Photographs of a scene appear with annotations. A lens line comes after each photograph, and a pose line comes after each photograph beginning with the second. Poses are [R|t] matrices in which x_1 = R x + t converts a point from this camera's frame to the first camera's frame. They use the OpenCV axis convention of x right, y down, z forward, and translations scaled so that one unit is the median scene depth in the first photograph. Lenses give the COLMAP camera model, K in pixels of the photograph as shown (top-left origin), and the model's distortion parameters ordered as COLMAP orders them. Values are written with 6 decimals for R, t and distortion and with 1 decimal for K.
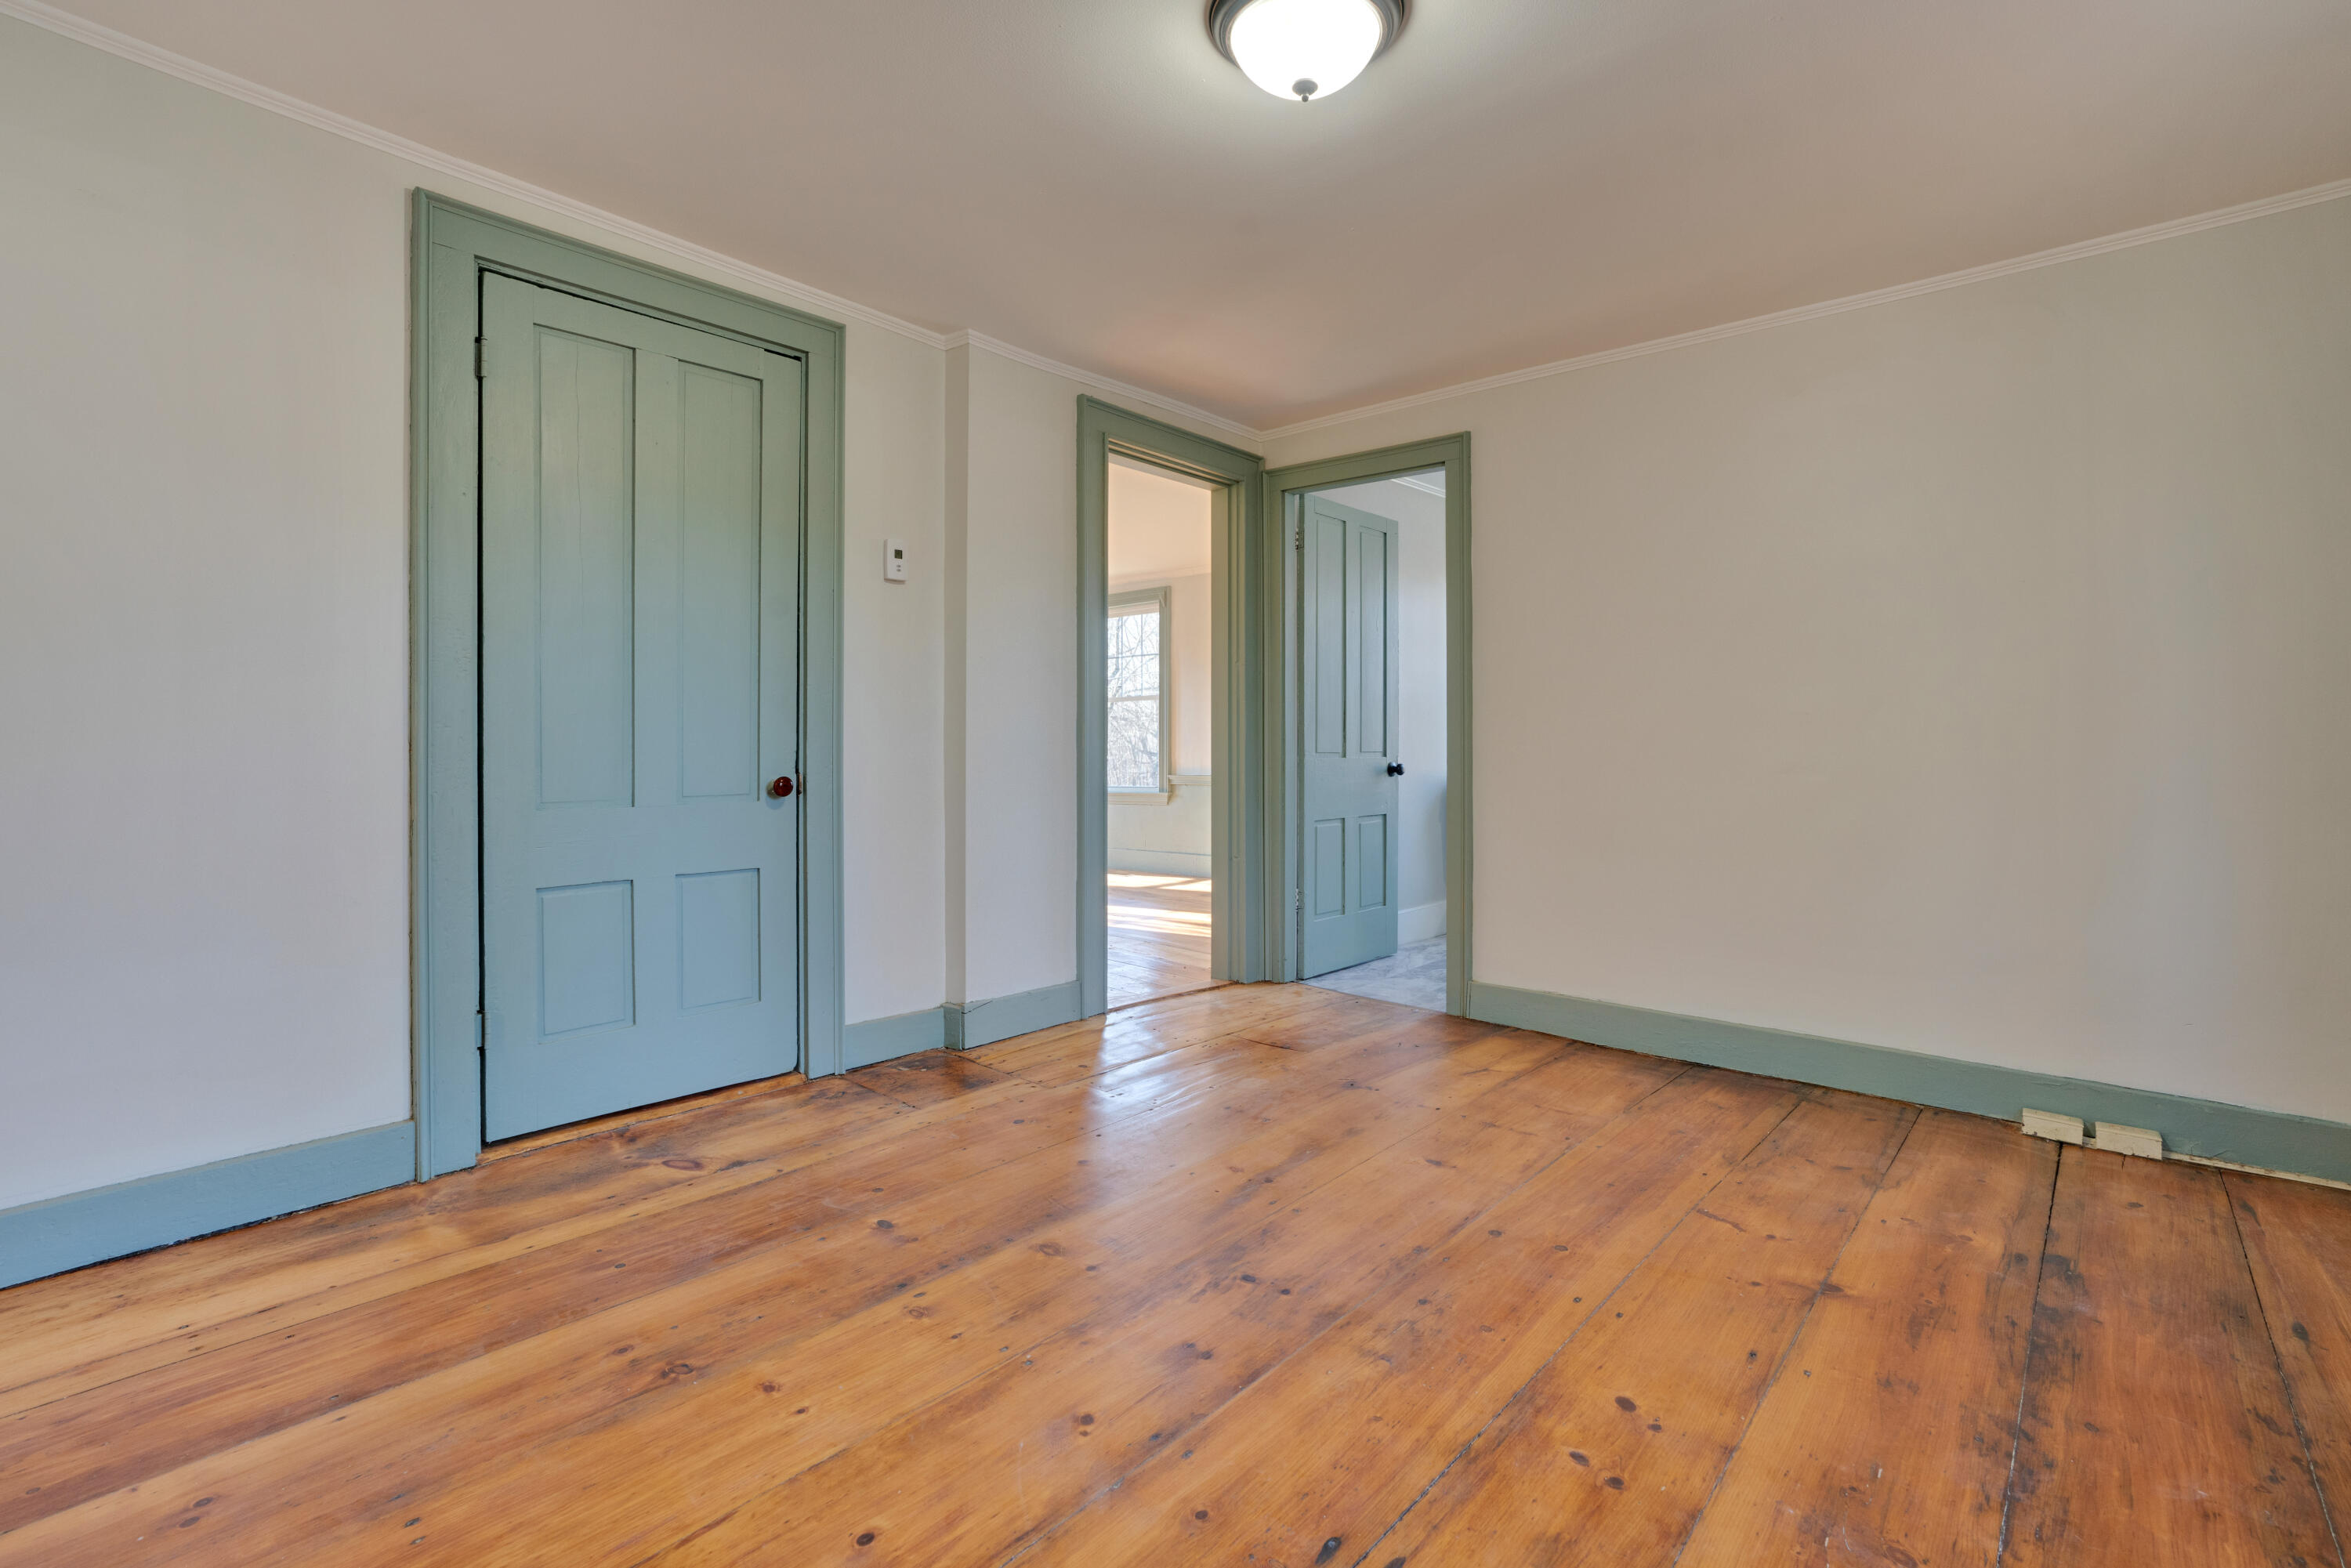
lens RADIAL K [[1092.4, 0, 1189.2], [0, 1092.4, 784.7], [0, 0, 1]] dist [-0.071809, 0.029915]
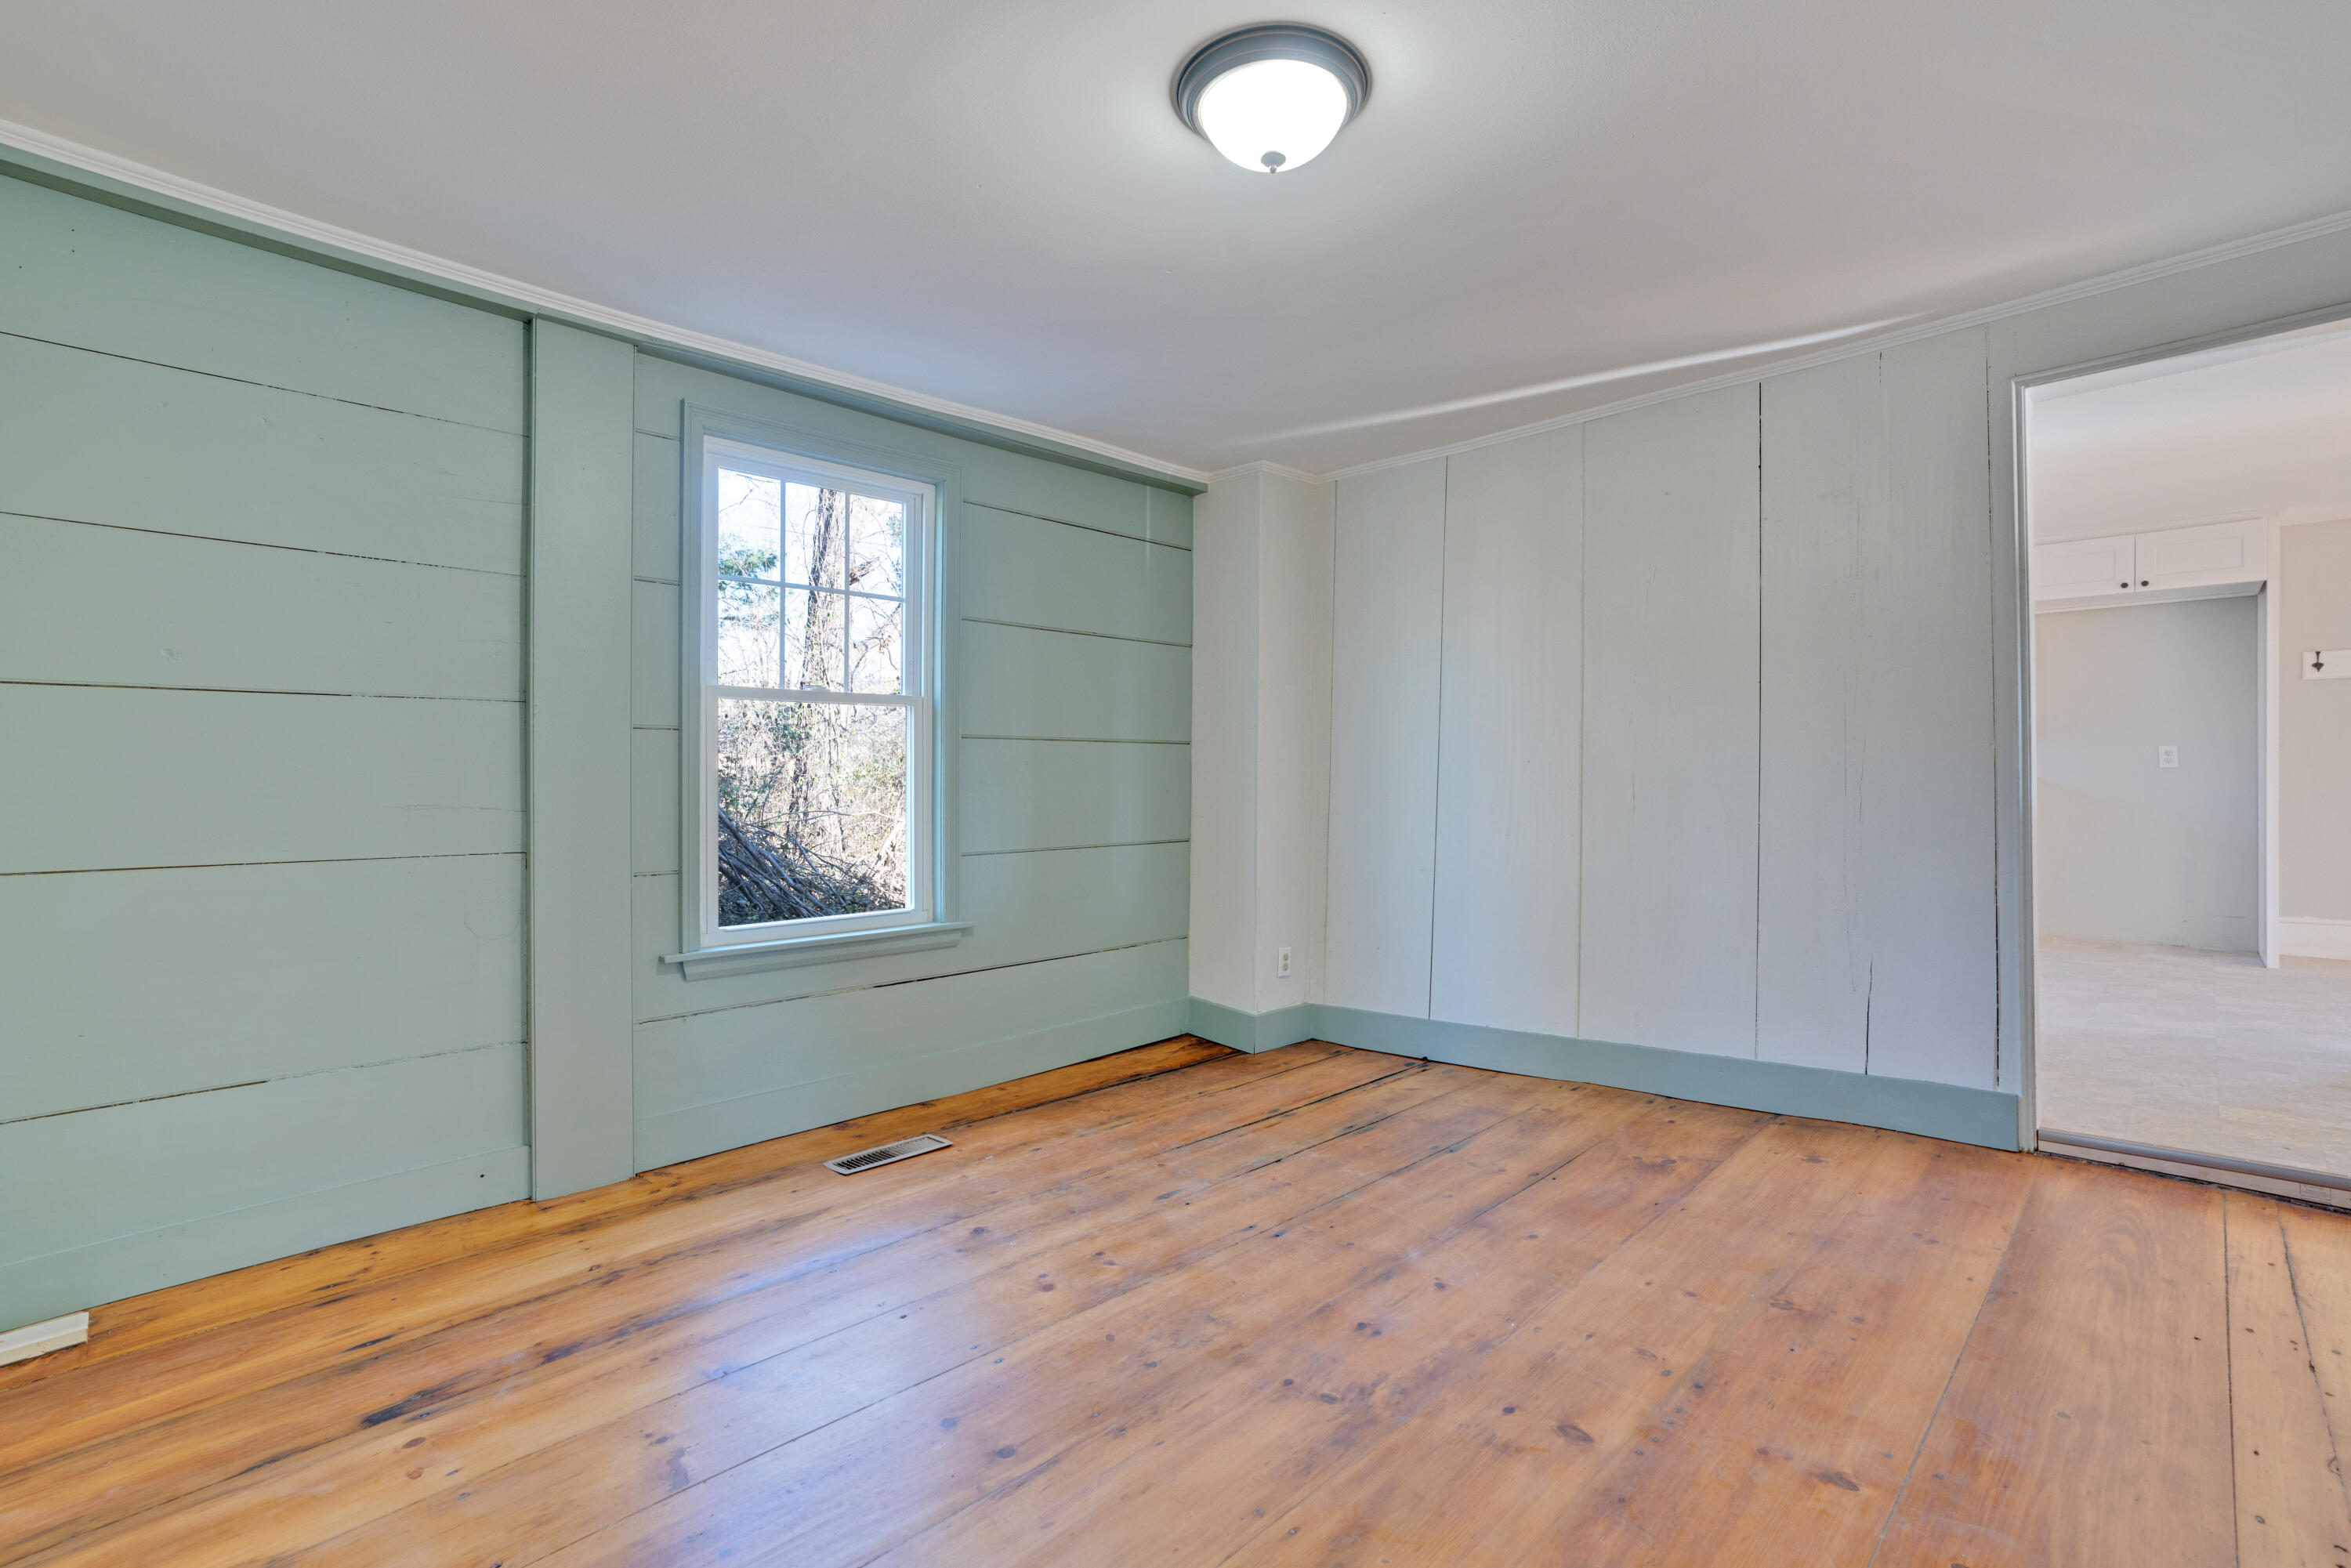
lens RADIAL K [[1092.4, 0, 1189.2], [0, 1092.4, 784.7], [0, 0, 1]] dist [-0.071809, 0.029915]
pose [[-0.998475, 0.009038, 0.054455, 0.126913], [0.010937, 0.999339, 0.034675, -0.098543], [-0.054106, 0.035218, -0.997914, 2.032776]]
